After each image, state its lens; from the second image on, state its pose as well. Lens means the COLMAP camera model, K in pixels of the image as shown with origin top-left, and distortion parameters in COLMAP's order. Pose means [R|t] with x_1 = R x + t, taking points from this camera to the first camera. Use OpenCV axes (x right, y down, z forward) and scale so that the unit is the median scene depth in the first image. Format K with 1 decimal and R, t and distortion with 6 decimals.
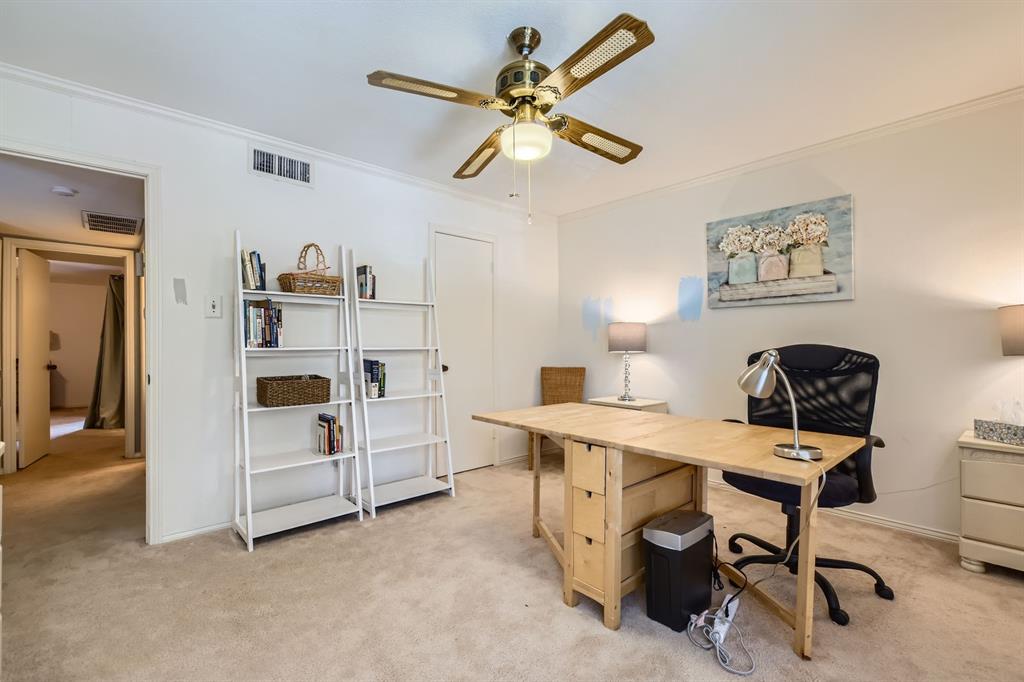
lens RADIAL K [[449.5, 0, 503.4], [0, 449.5, 343.5], [0, 0, 1]] dist [-0.002057, 0.001008]
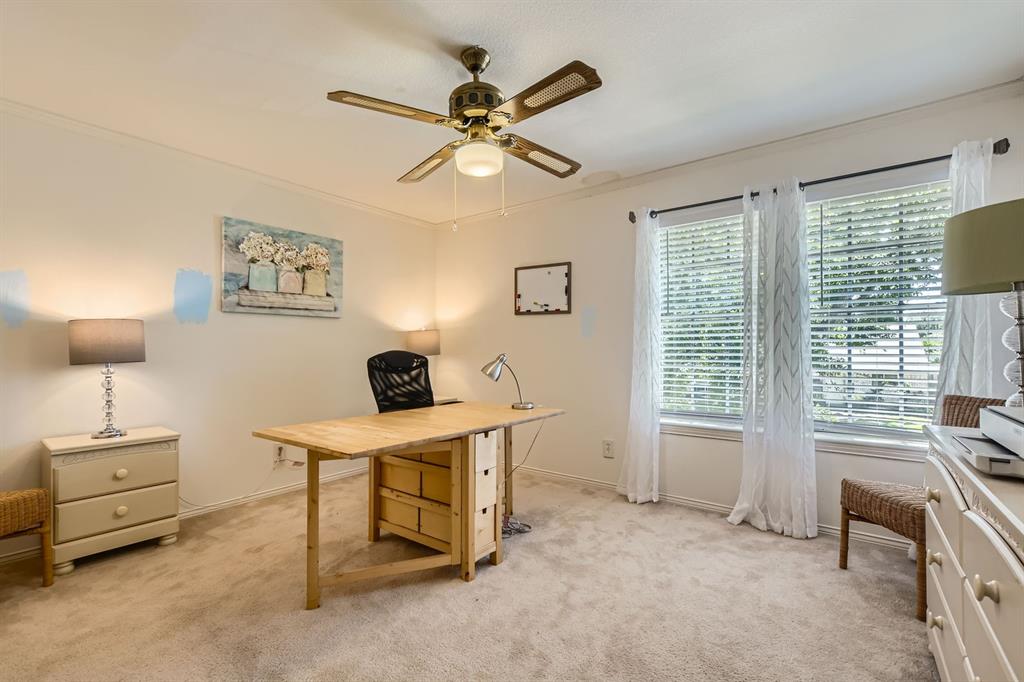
lens RADIAL K [[449.5, 0, 504.1], [0, 449.5, 344.7], [0, 0, 1]] dist [-0.002057, 0.001008]
pose [[-0.172681, 0.016055, 0.984847, -0.573628], [0.005764, 0.999867, -0.015289, 0.005997], [-0.984961, 0.003037, -0.172751, 0.661395]]
